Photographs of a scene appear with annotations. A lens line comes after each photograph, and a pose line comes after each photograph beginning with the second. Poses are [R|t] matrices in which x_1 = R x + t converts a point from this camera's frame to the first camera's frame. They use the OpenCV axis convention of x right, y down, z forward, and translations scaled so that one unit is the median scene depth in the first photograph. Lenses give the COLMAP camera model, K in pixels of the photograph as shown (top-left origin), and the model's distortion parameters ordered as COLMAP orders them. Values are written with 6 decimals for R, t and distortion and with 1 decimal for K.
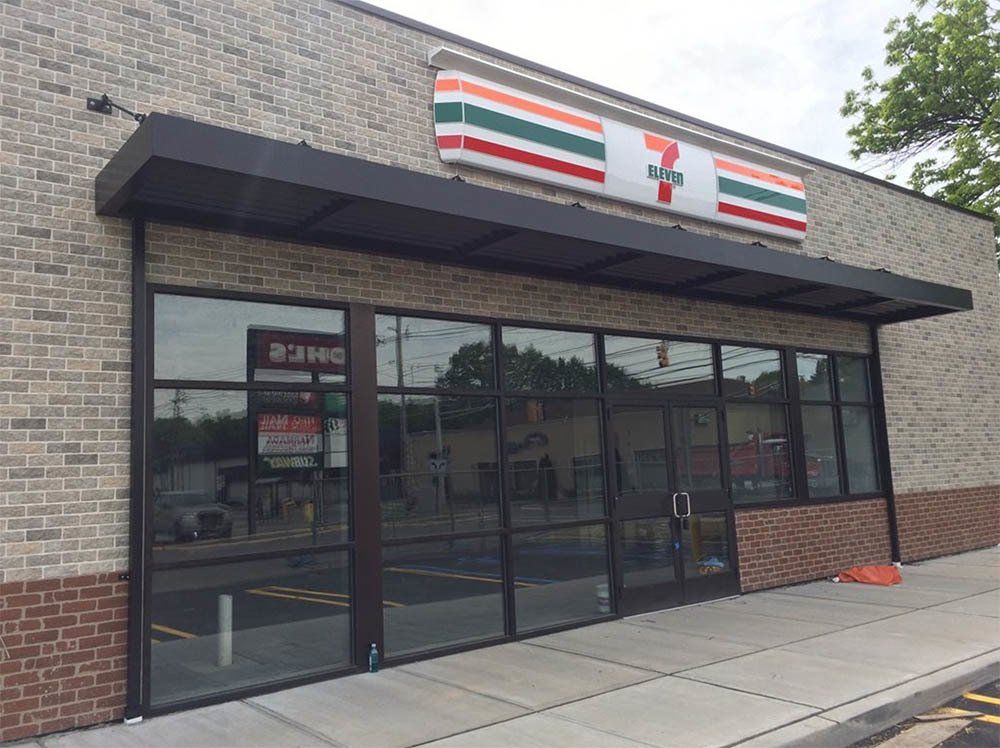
lens RADIAL K [[865.7, 0, 500.0], [0, 865.7, 374.0], [0, 0, 1]] dist [0.083614, -0.122953]
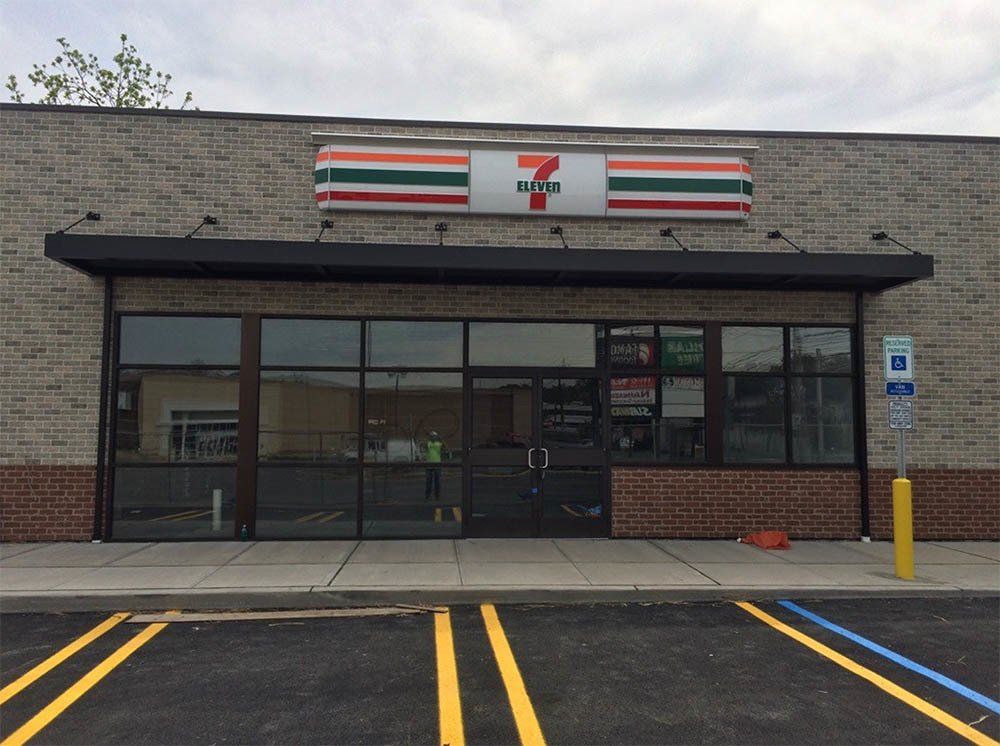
lens RADIAL K [[865.7, 0, 500.0], [0, 865.7, 373.0], [0, 0, 1]] dist [0.083614, -0.122953]
pose [[0.821238, 0.013235, -0.570432, 0.893075], [0.020884, 0.998364, 0.053231, -0.038055], [0.570203, -0.055628, 0.819618, -0.034625]]
